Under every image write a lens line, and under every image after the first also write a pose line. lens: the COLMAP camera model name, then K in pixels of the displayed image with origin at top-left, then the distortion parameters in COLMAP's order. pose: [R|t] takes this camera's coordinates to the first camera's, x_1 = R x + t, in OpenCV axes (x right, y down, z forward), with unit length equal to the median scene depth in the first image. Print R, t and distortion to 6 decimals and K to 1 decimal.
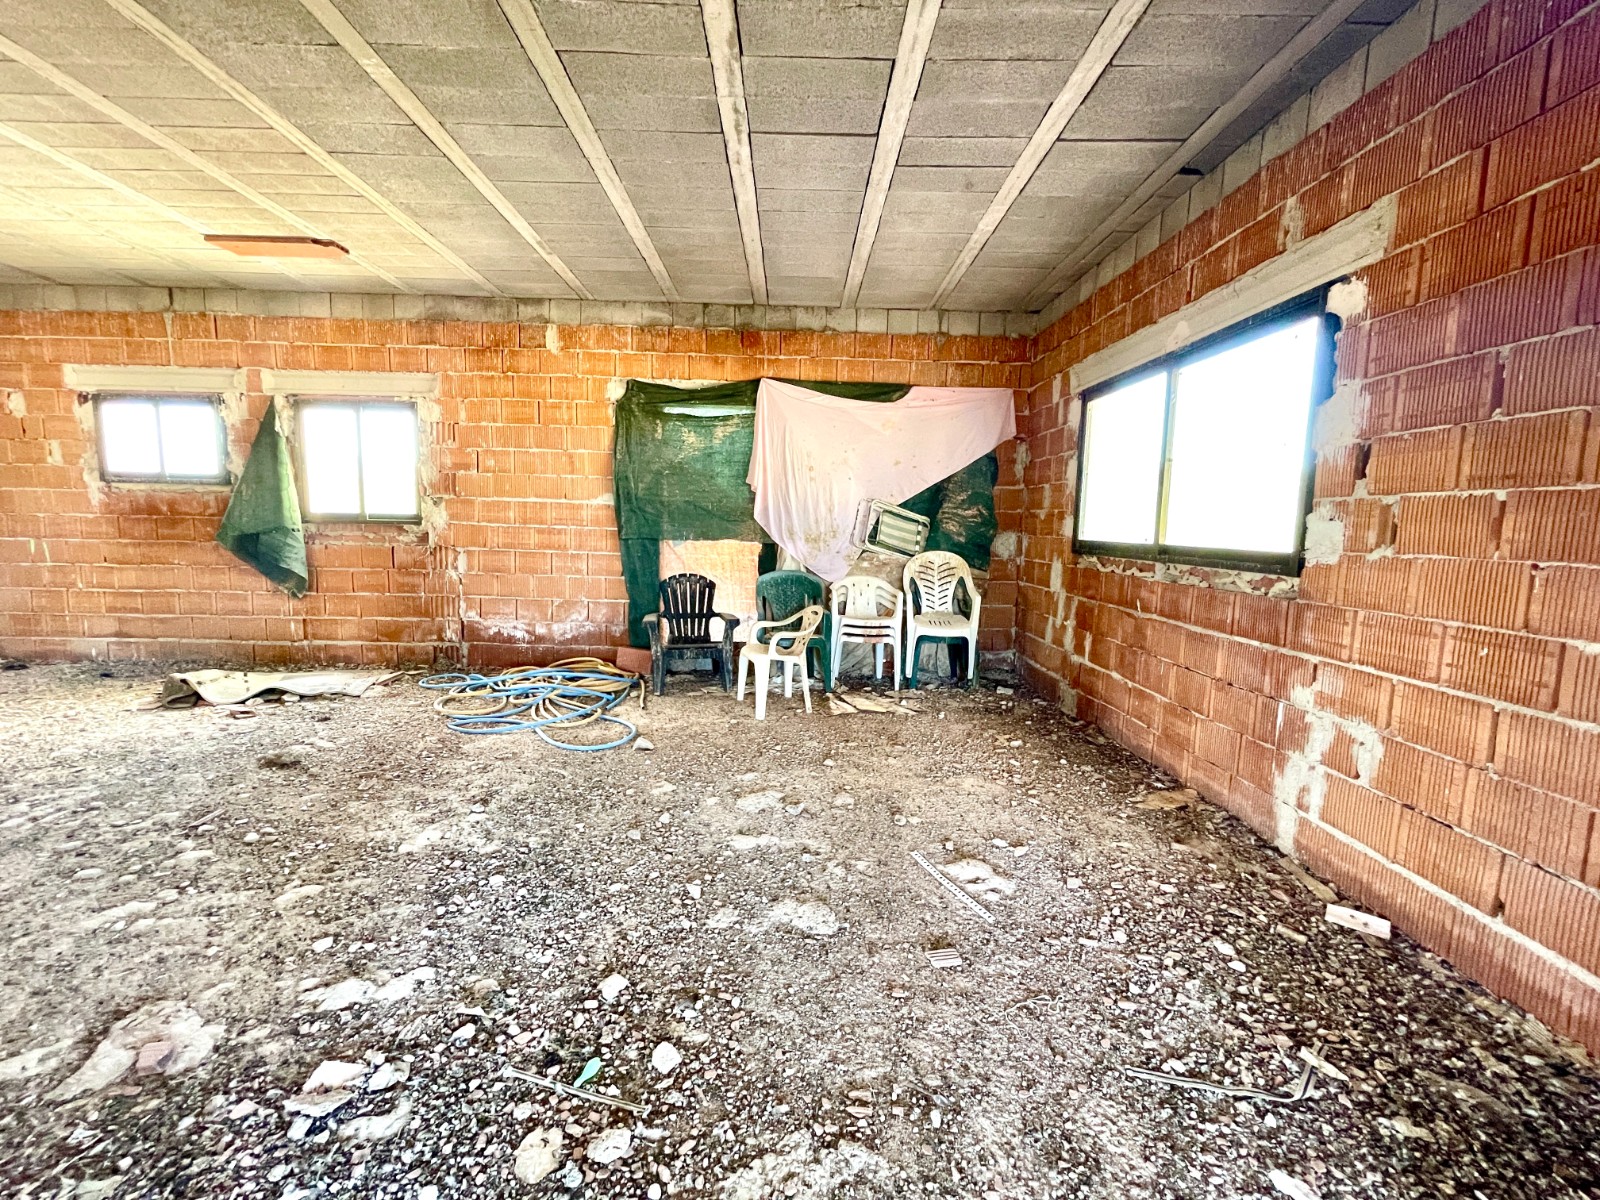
lens RADIAL K [[646.5, 0, 794.1], [0, 646.5, 595.3], [0, 0, 1]] dist [-0.000552, 0.000208]
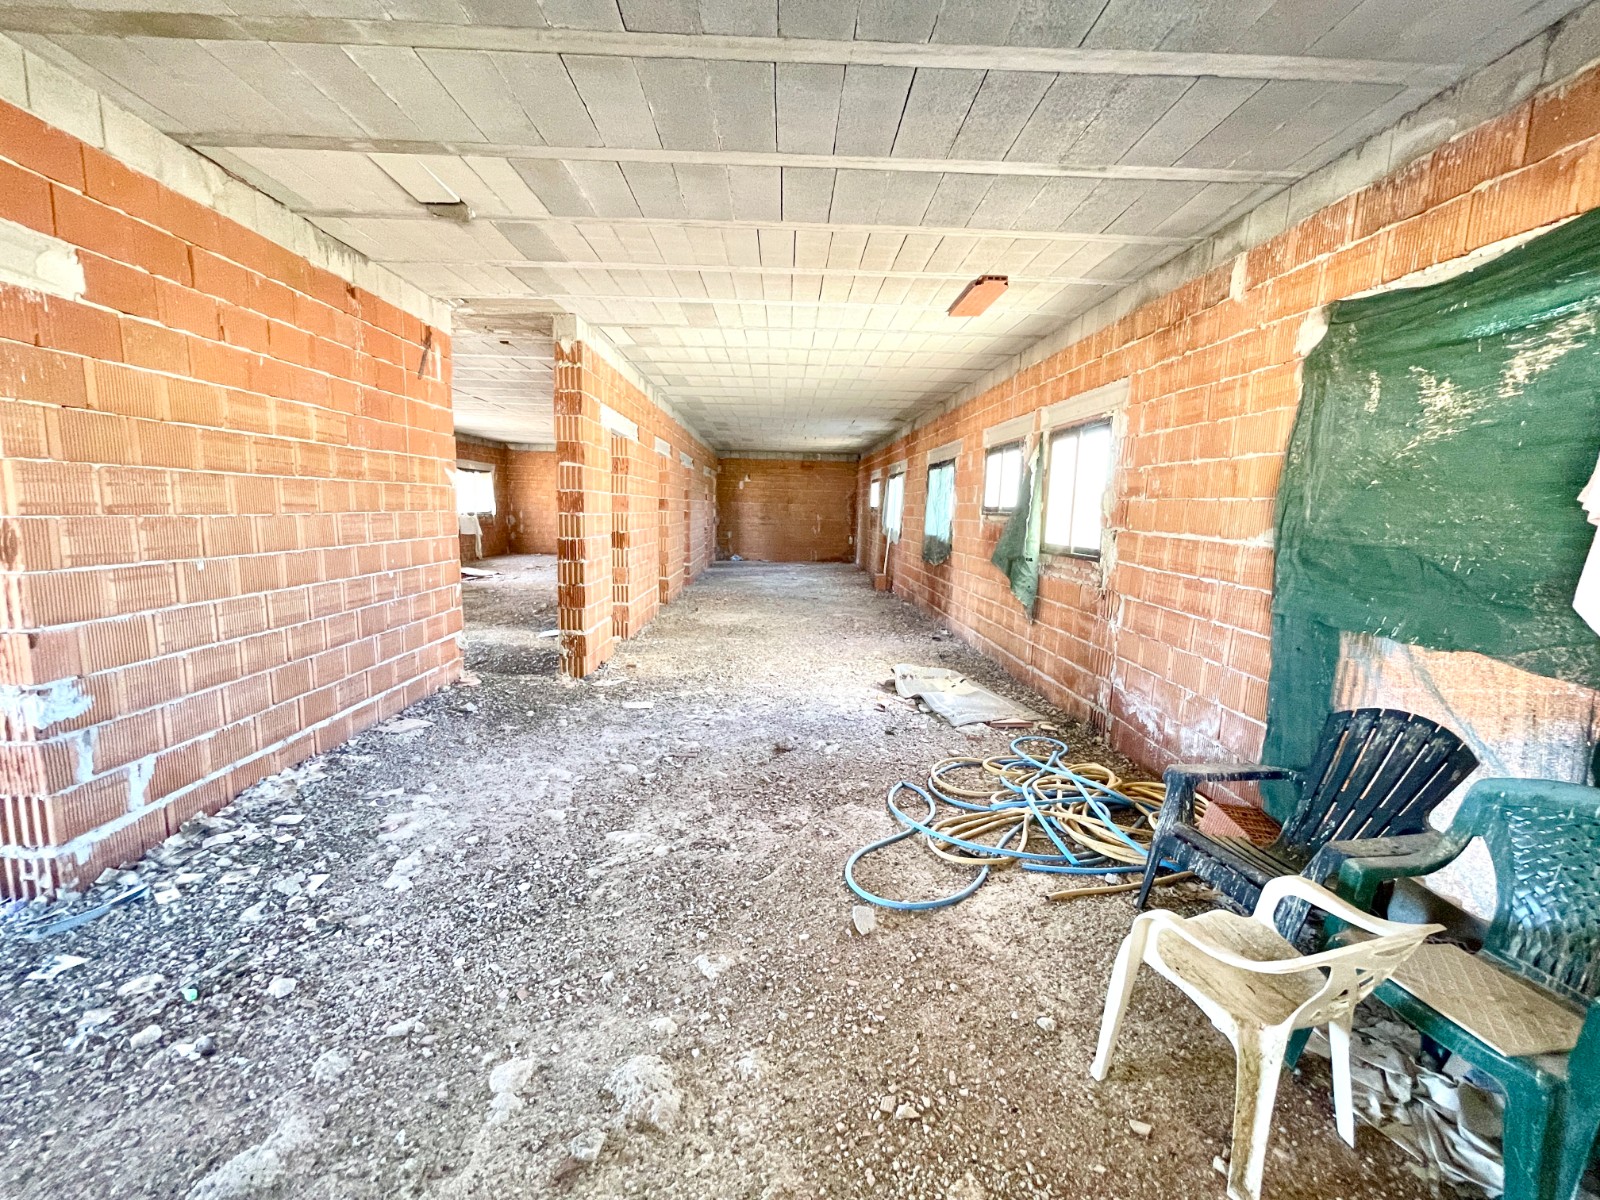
lens RADIAL K [[646.5, 0, 794.1], [0, 646.5, 595.3], [0, 0, 1]] dist [-0.000552, 0.000208]
pose [[0.011347, 0.116481, -0.993128, 0.265686], [-0.139087, 0.983721, 0.113788, -0.110866], [0.990215, 0.136840, 0.027363, 0.606501]]
